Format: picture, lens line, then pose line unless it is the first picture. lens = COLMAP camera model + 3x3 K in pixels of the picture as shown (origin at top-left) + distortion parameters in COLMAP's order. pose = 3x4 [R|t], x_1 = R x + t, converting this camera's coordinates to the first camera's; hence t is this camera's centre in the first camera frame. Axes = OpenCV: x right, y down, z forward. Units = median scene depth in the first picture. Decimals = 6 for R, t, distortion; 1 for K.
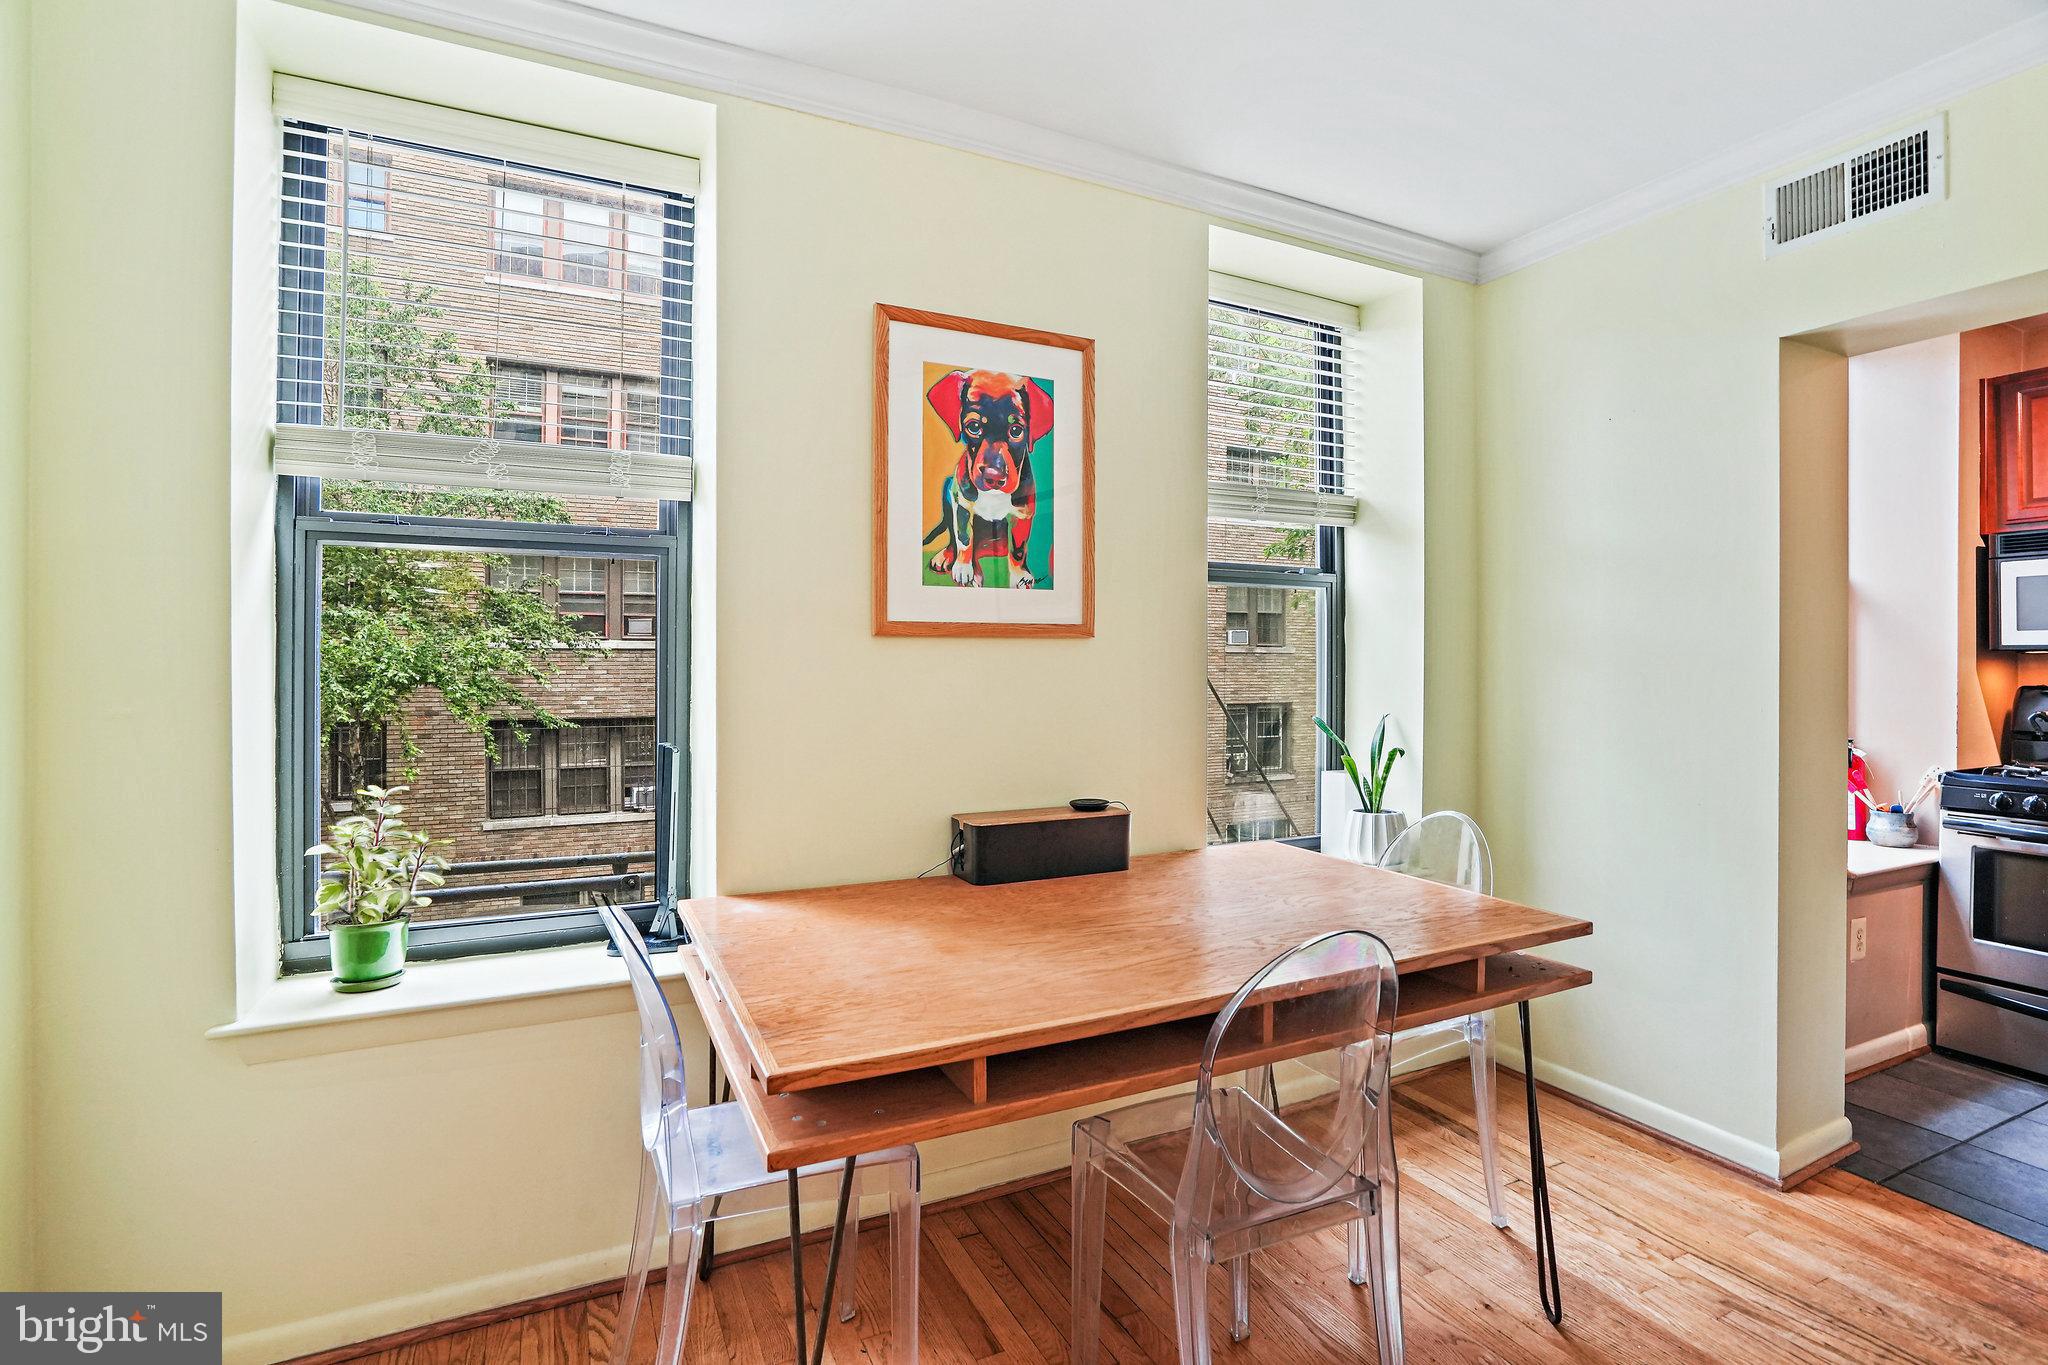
lens RADIAL K [[970.0, 0, 1021.2], [0, 970.0, 660.9], [0, 0, 1]] dist [-0.050646, 0.018378]
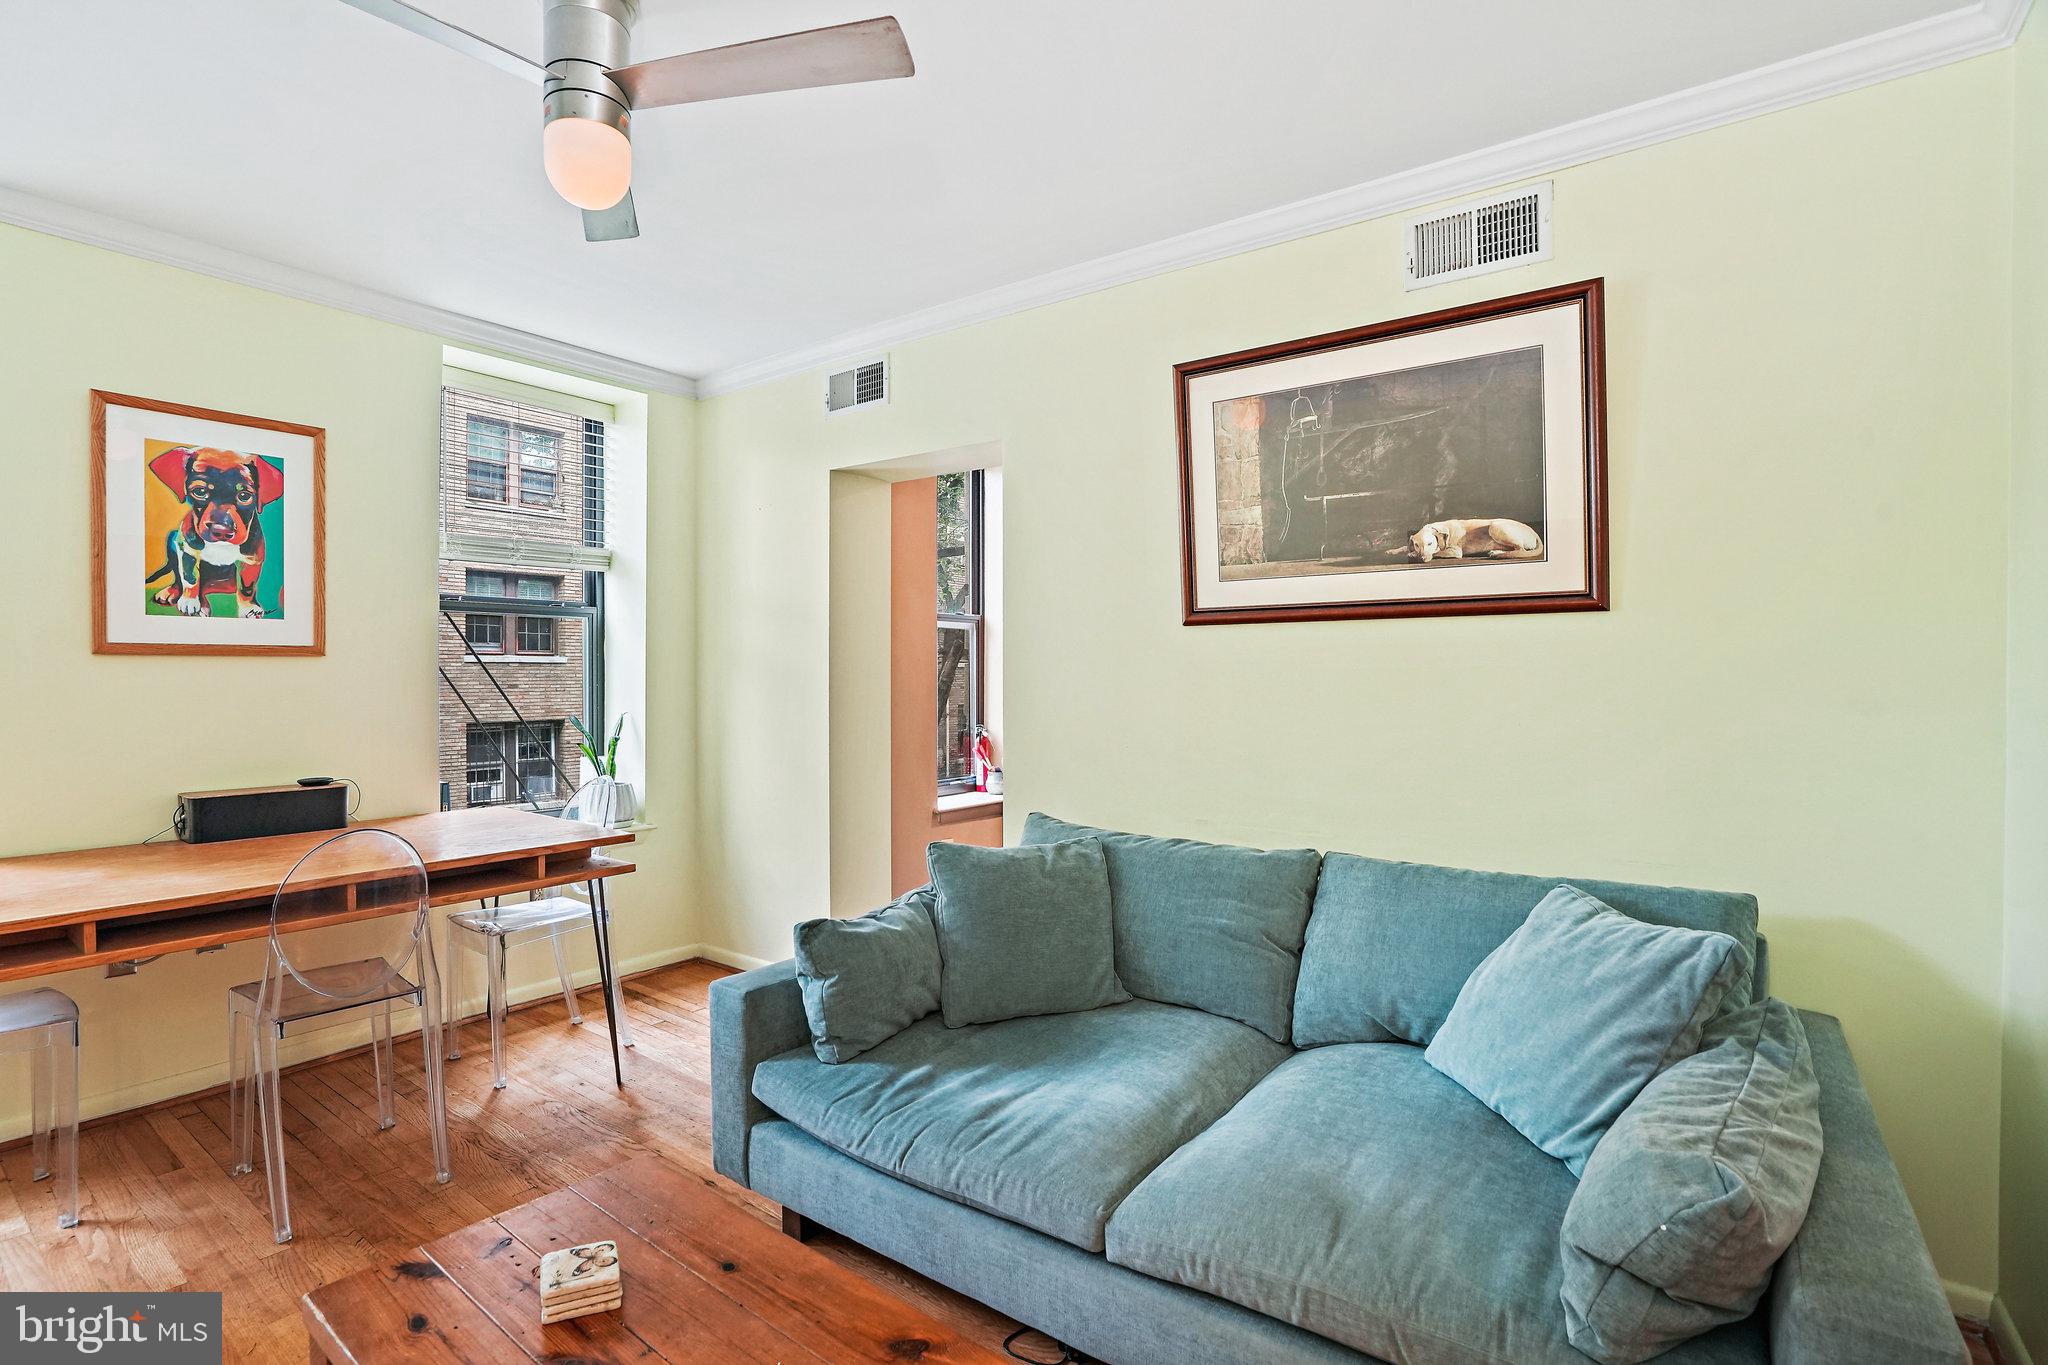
lens RADIAL K [[959.9, 0, 1016.9], [0, 959.9, 684.3], [0, 0, 1]] dist [-0.061428, 0.024196]
pose [[0.891968, -0.005075, 0.452070, 0.358752], [-0.000117, 0.999934, 0.011456, -0.000297], [-0.452098, -0.010272, 0.891909, -0.588921]]
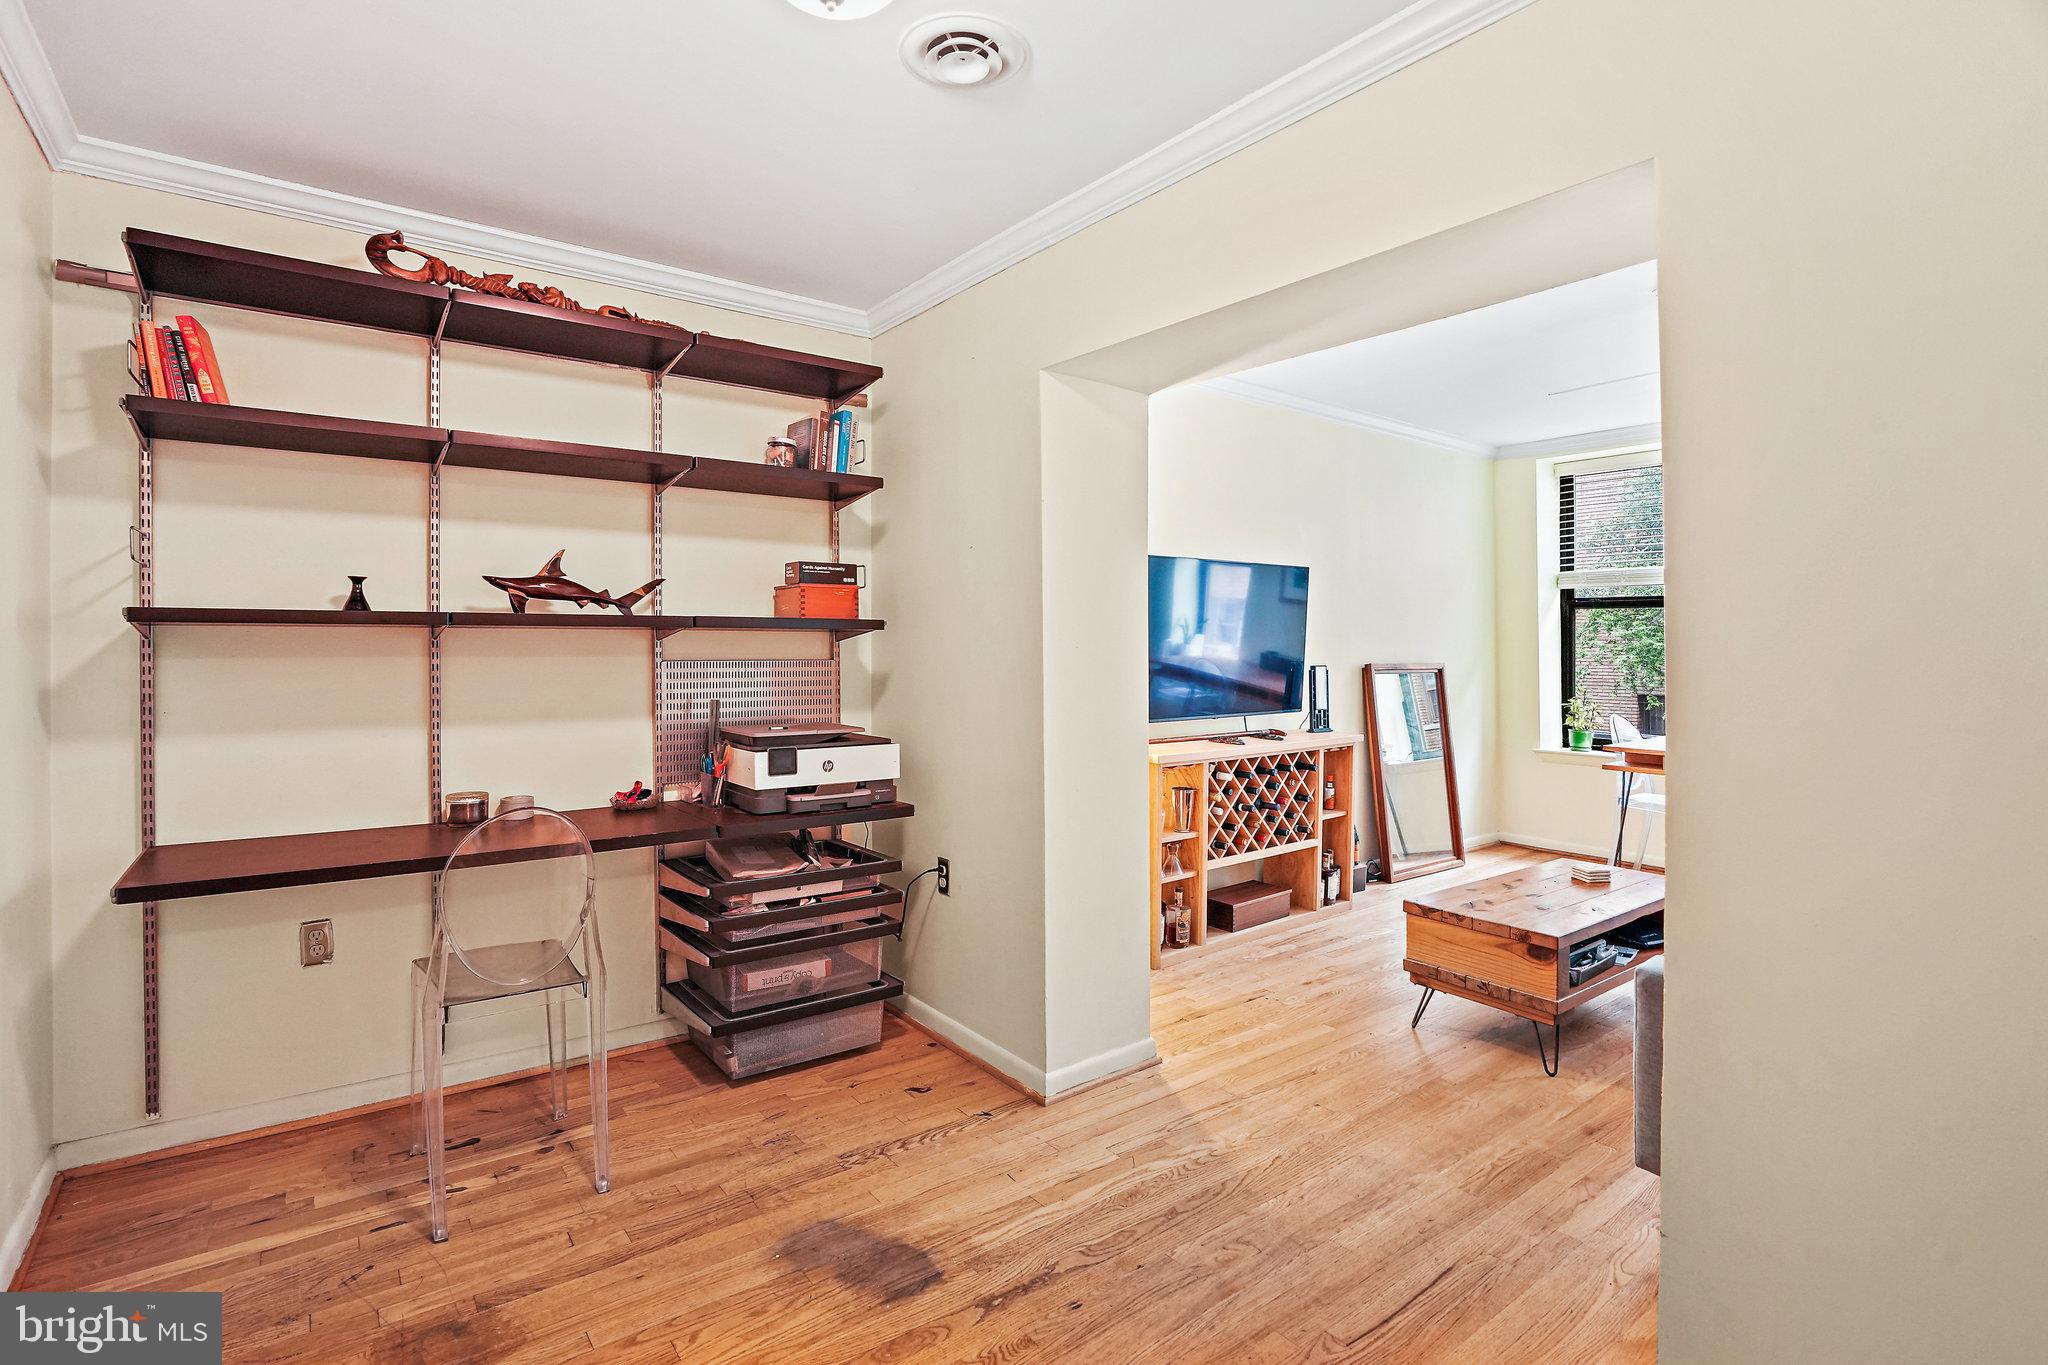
lens RADIAL K [[983.2, 0, 1016.7], [0, 983.2, 655.1], [0, 0, 1]] dist [-0.062599, 0.027587]
pose [[0.186510, 0.011035, -0.982391, 1.724602], [-0.003142, 0.999939, 0.010635, -0.000222], [0.982448, 0.001103, 0.186533, -1.176877]]
